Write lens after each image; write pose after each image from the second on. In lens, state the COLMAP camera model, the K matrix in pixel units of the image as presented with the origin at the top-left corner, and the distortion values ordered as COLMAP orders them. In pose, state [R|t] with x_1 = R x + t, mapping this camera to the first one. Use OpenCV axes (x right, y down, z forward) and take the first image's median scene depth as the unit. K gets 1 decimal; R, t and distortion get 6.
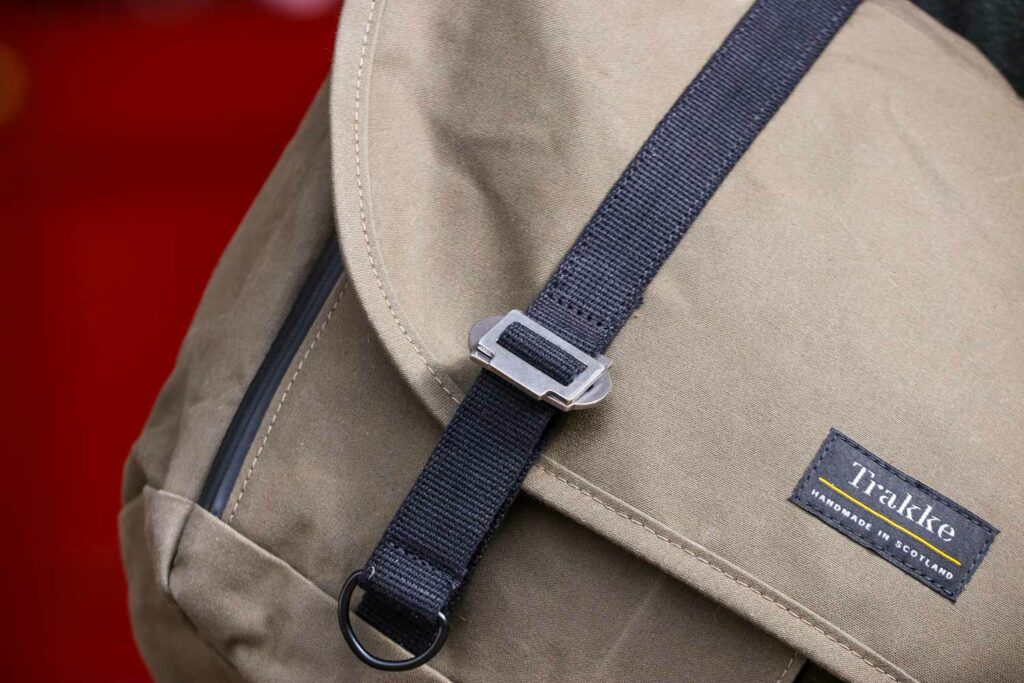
lens RADIAL K [[7233.8, 0, 512.5], [0, 7233.8, 341.3], [0, 0, 1]] dist [1.063043, 0.000000]
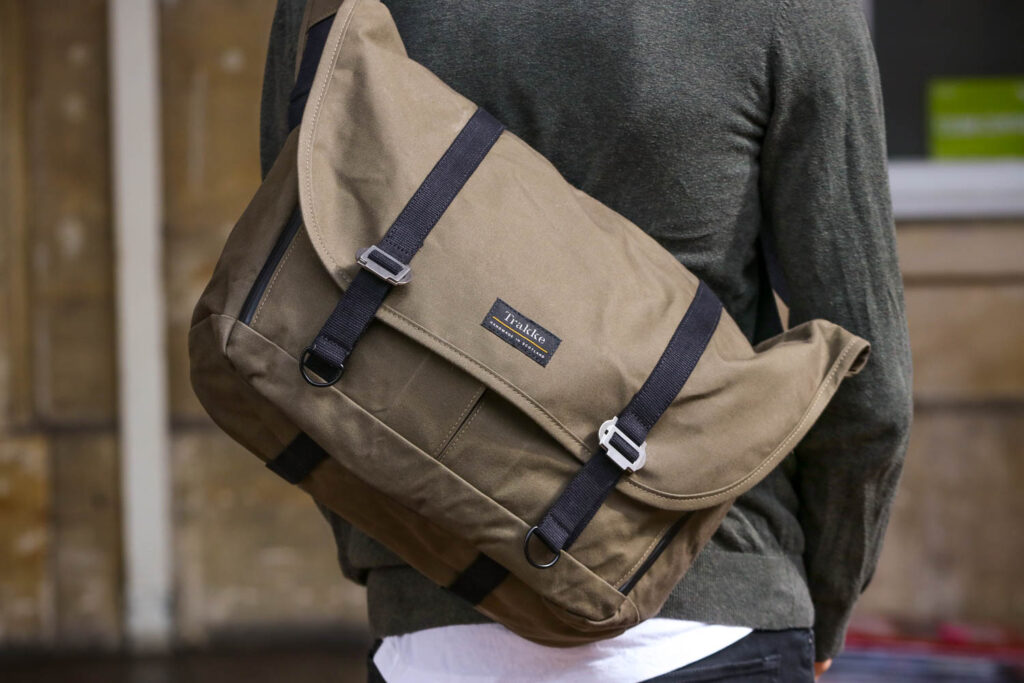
lens RADIAL K [[4458.7, 0, 511.8], [0, 4458.7, 341.3], [0, 0, 1]] dist [-0.216607, 0.000000]
pose [[0.987875, 0.039630, 0.150106, -0.181556], [-0.034582, 0.998750, -0.036093, 0.082342], [-0.151348, 0.030465, 0.988011, -0.524147]]
